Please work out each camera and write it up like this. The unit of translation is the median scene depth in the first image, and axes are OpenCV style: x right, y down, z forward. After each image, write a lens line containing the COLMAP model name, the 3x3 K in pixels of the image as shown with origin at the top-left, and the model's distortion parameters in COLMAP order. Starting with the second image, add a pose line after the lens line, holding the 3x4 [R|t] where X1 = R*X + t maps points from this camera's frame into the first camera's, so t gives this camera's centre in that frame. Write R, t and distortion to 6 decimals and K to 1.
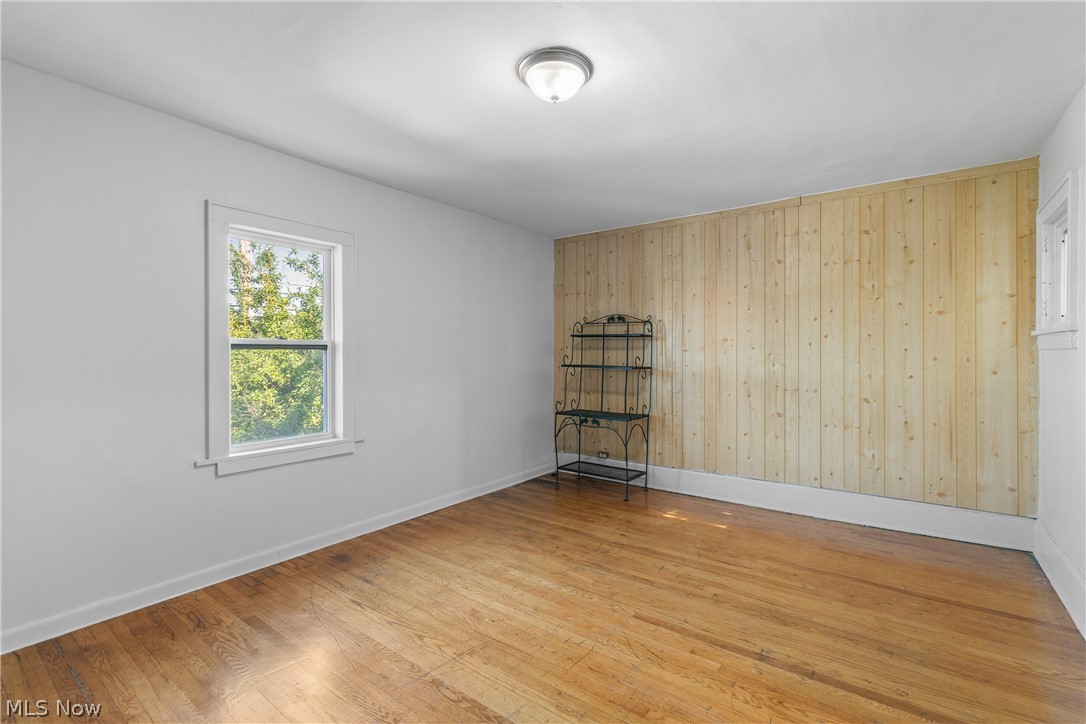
lens RADIAL K [[482.0, 0, 552.8], [0, 482.0, 356.5], [0, 0, 1]] dist [0.000398, -0.000182]
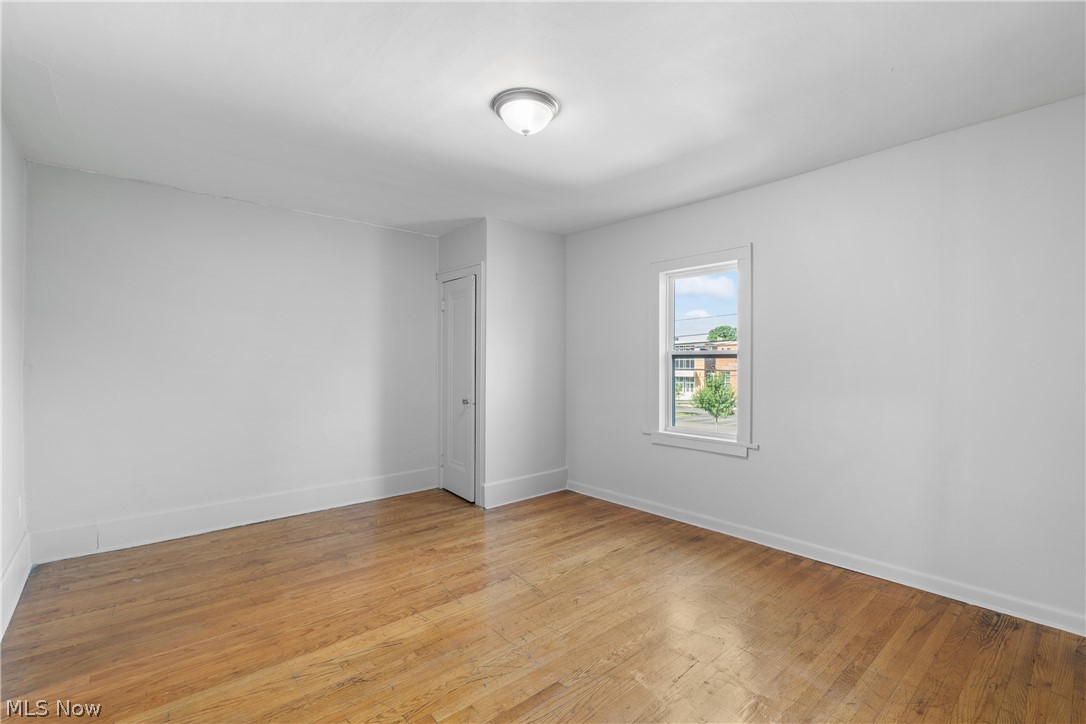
lens RADIAL K [[482.0, 0, 551.5], [0, 482.0, 361.0], [0, 0, 1]] dist [0.000398, -0.000182]
pose [[-0.189701, 0.003083, -0.981837, 0.696912], [-0.007975, 0.999957, 0.004681, -0.005101], [0.981809, 0.008718, -0.189669, 0.820409]]
